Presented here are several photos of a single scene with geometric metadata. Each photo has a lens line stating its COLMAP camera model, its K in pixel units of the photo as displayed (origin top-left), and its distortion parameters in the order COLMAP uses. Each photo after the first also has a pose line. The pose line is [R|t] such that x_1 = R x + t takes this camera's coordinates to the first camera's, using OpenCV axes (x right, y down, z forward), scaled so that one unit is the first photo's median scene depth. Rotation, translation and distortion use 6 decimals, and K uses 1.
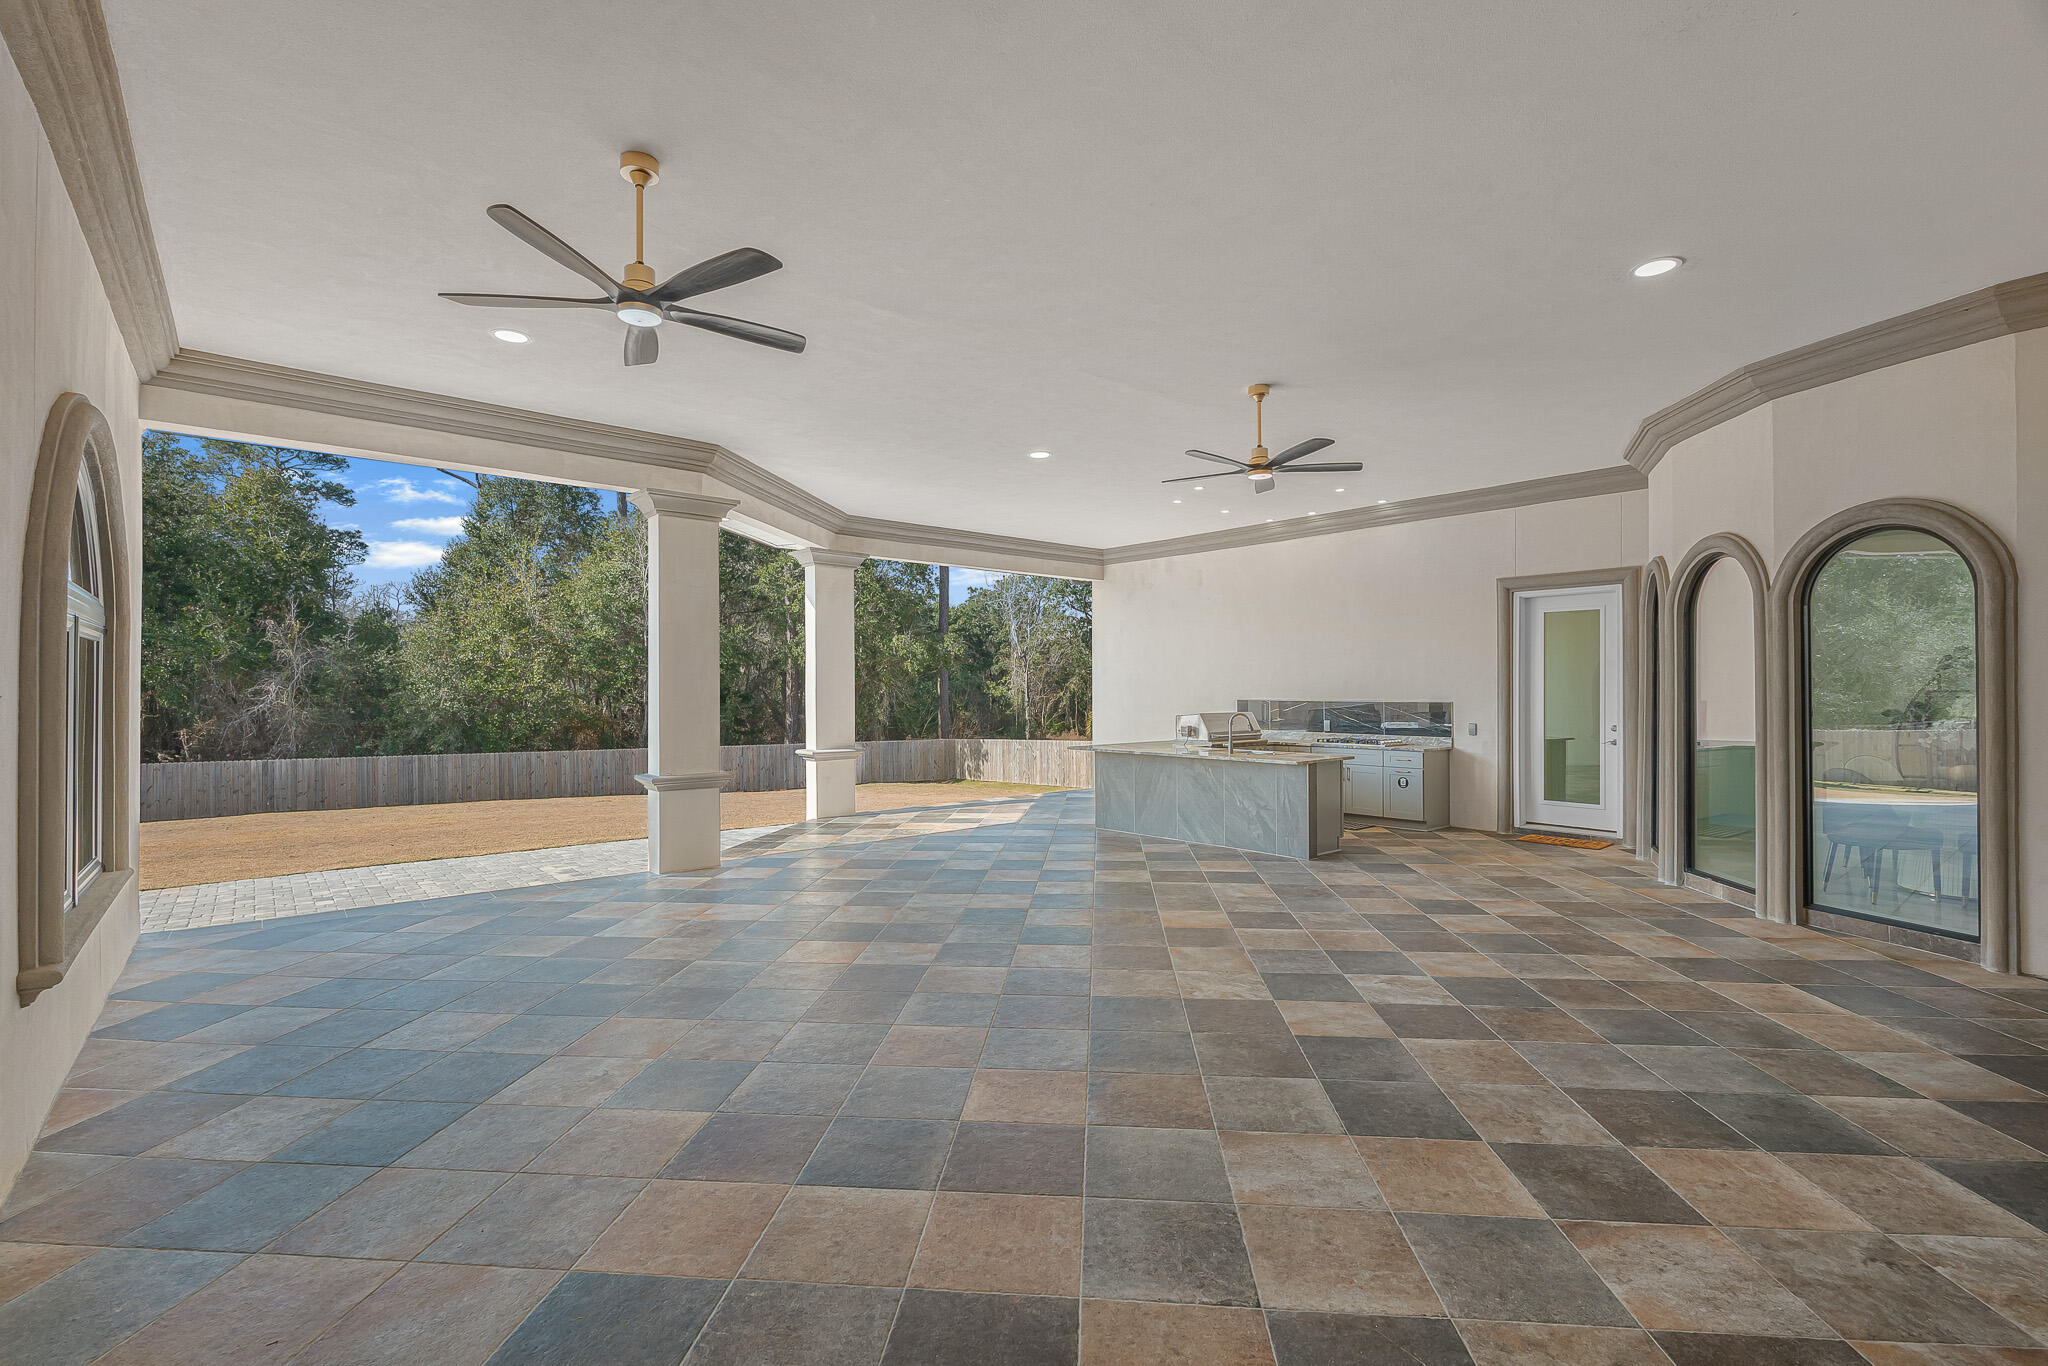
lens RADIAL K [[901.7, 0, 1031.6], [0, 901.7, 684.4], [0, 0, 1]] dist [-0.004097, -0.000315]
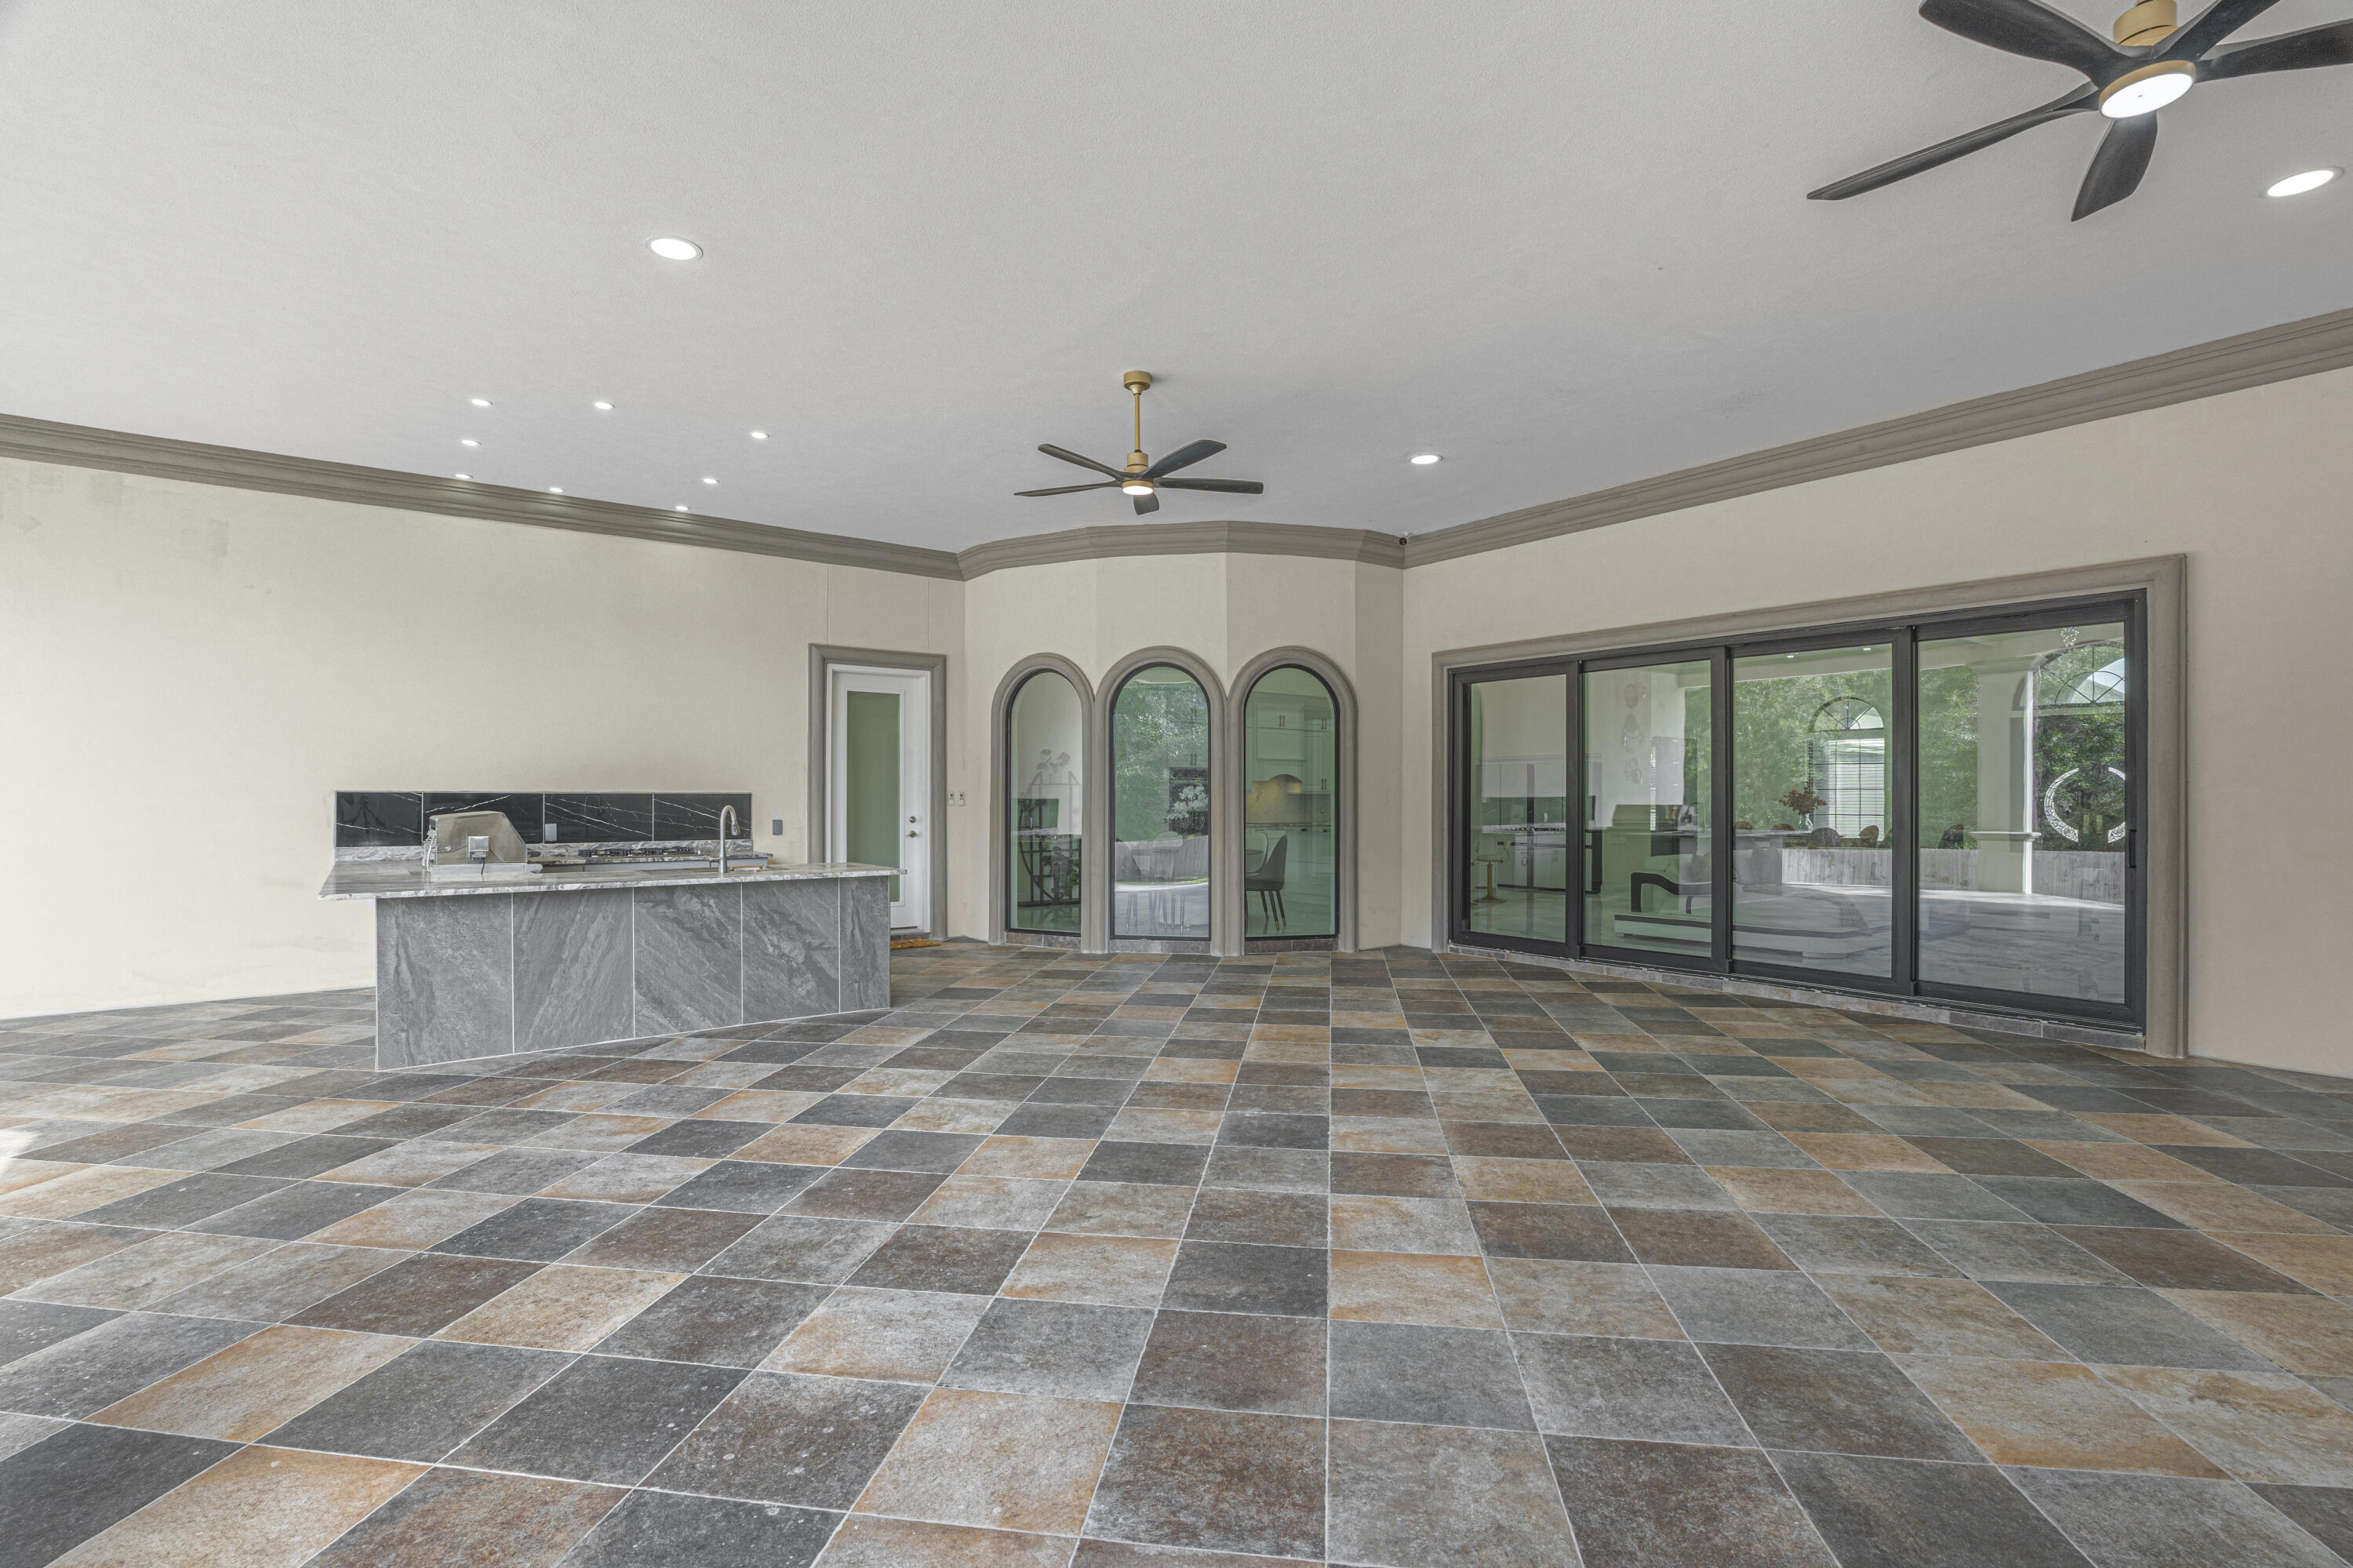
lens RADIAL K [[1077.9, 0, 1174.3], [0, 1077.9, 794.1], [0, 0, 1]] dist [-0.018428, 0.000399]
pose [[0.053041, 0.008187, 0.998559, -0.953500], [-0.006100, 0.999950, -0.007874, 0.055797], [-0.998574, -0.005674, 0.053088, 1.316699]]
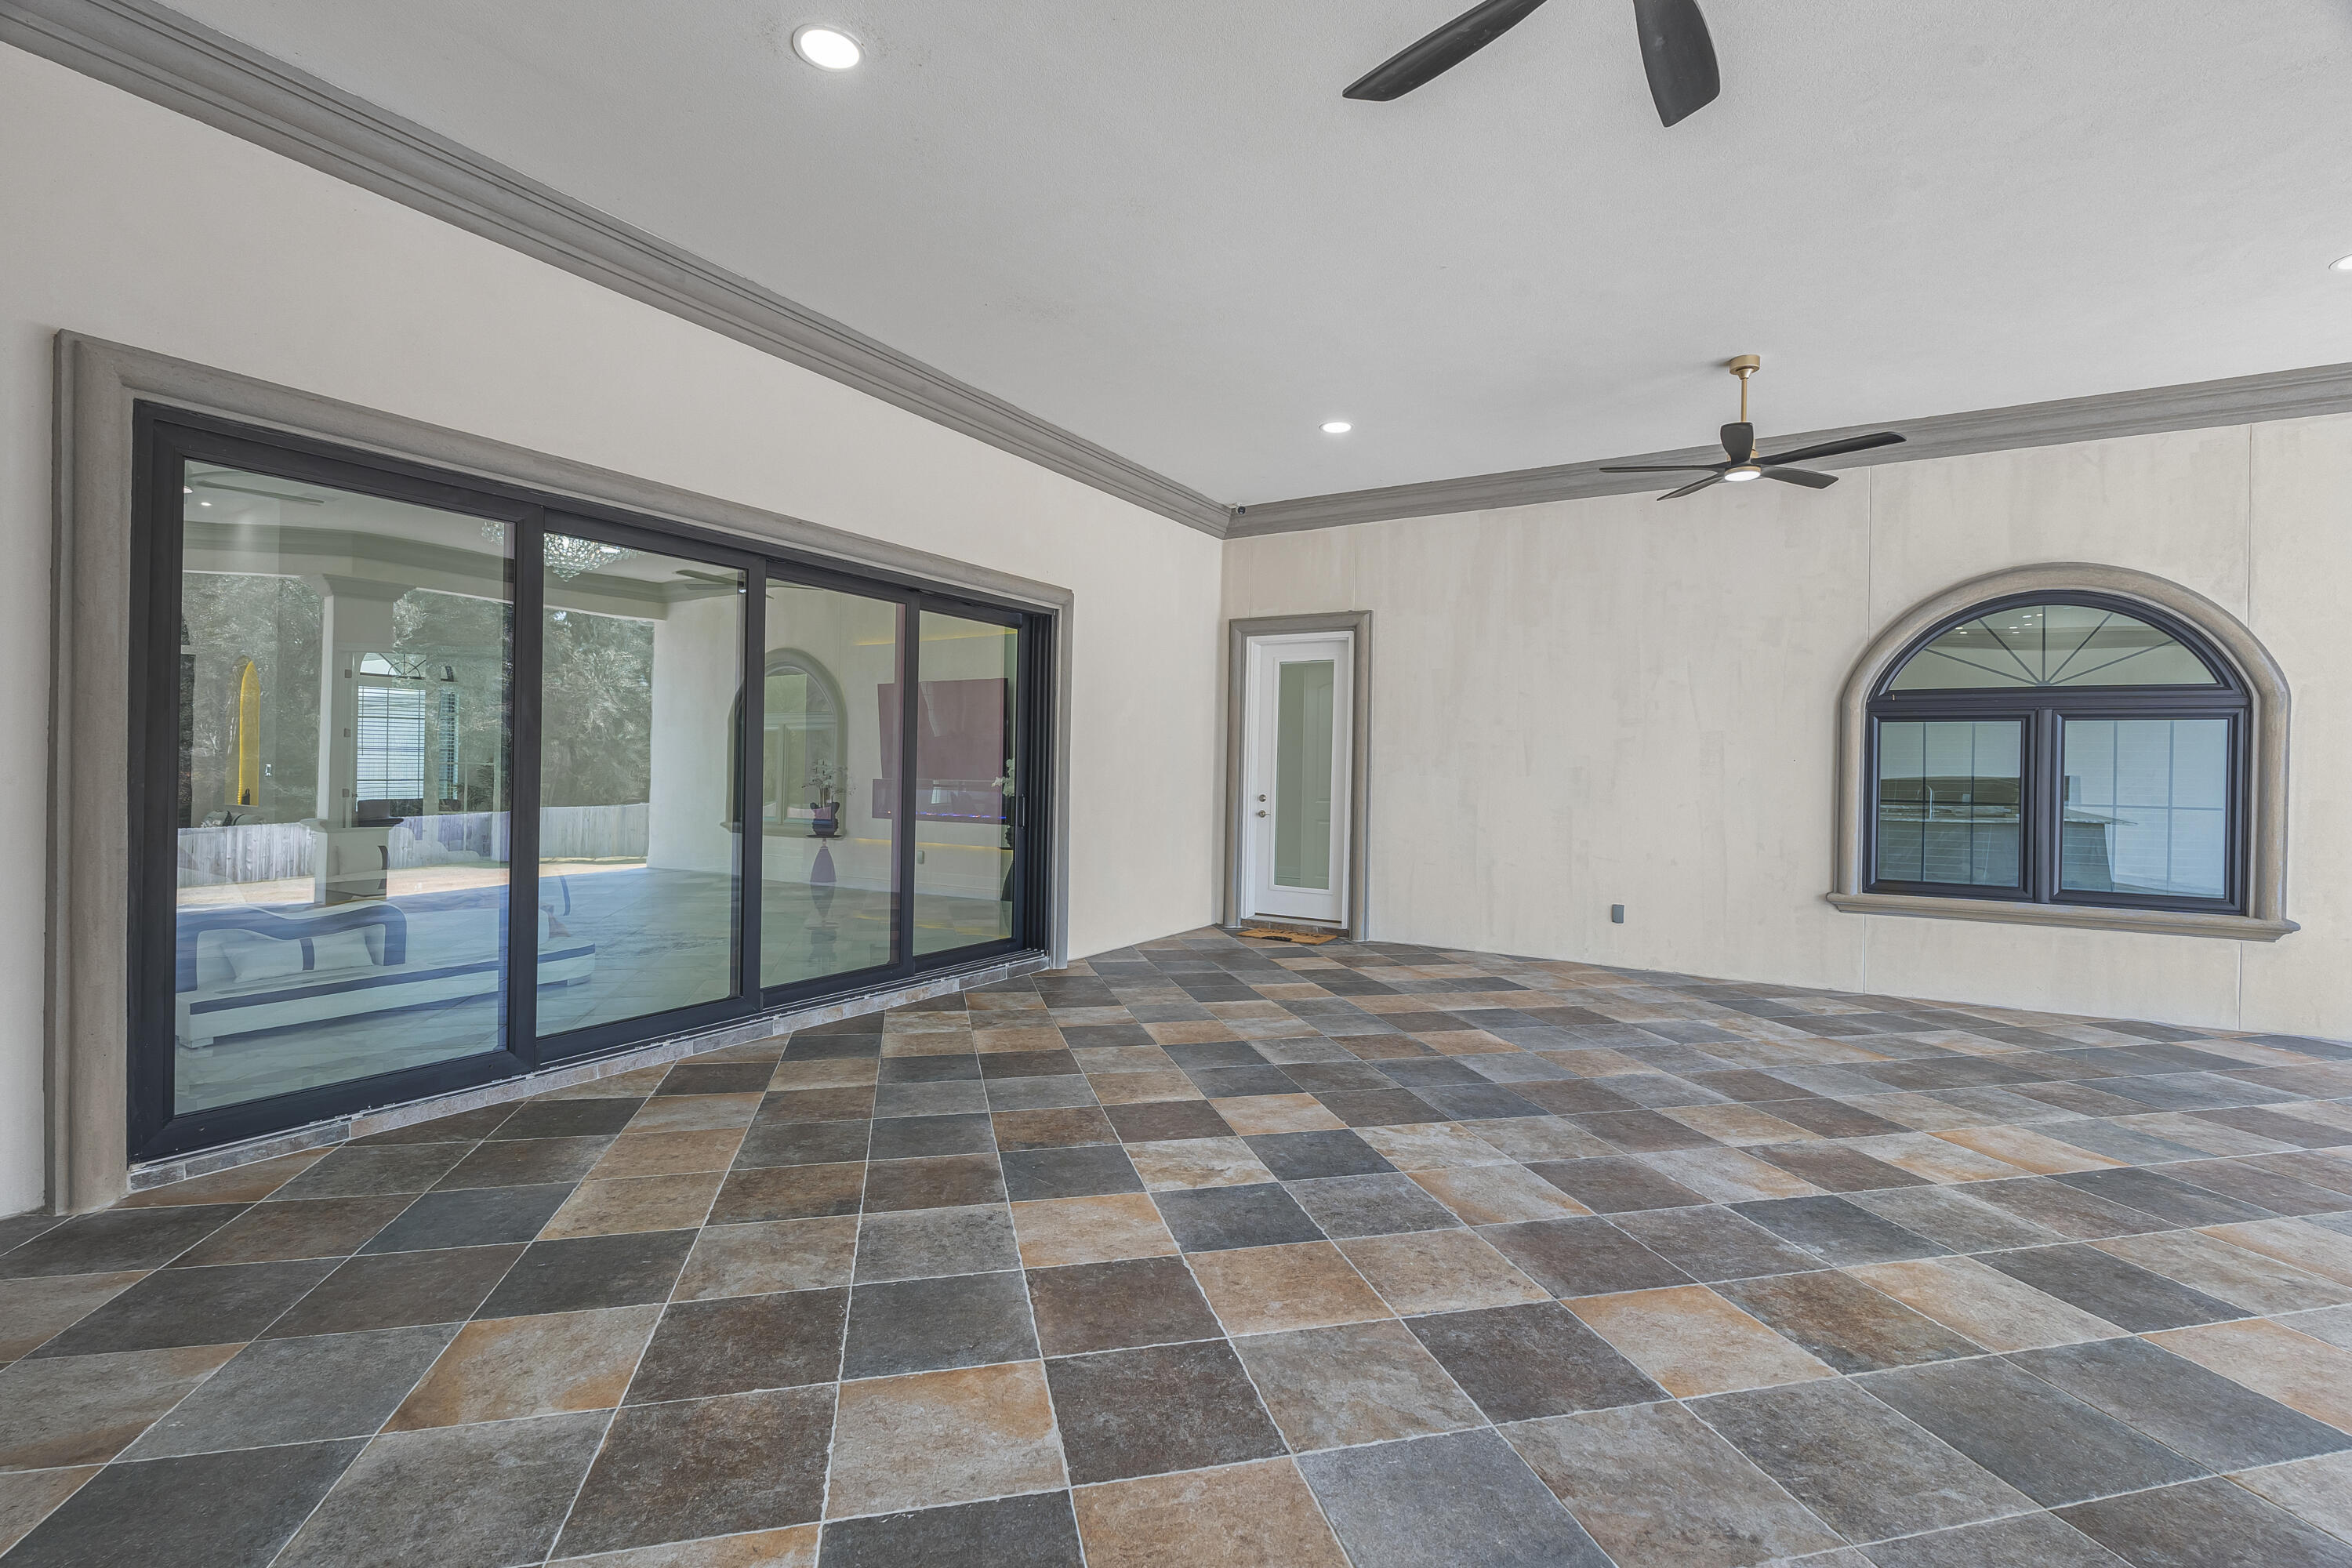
lens RADIAL K [[1035.6, 0, 1184.8], [0, 1035.6, 785.6], [0, 0, 1]] dist [-0.004097, -0.000315]
pose [[-0.947256, -0.006659, -0.320409, 0.697786], [-0.010631, 0.999887, 0.010648, 0.044251], [0.320302, 0.013493, -0.947219, 1.807477]]
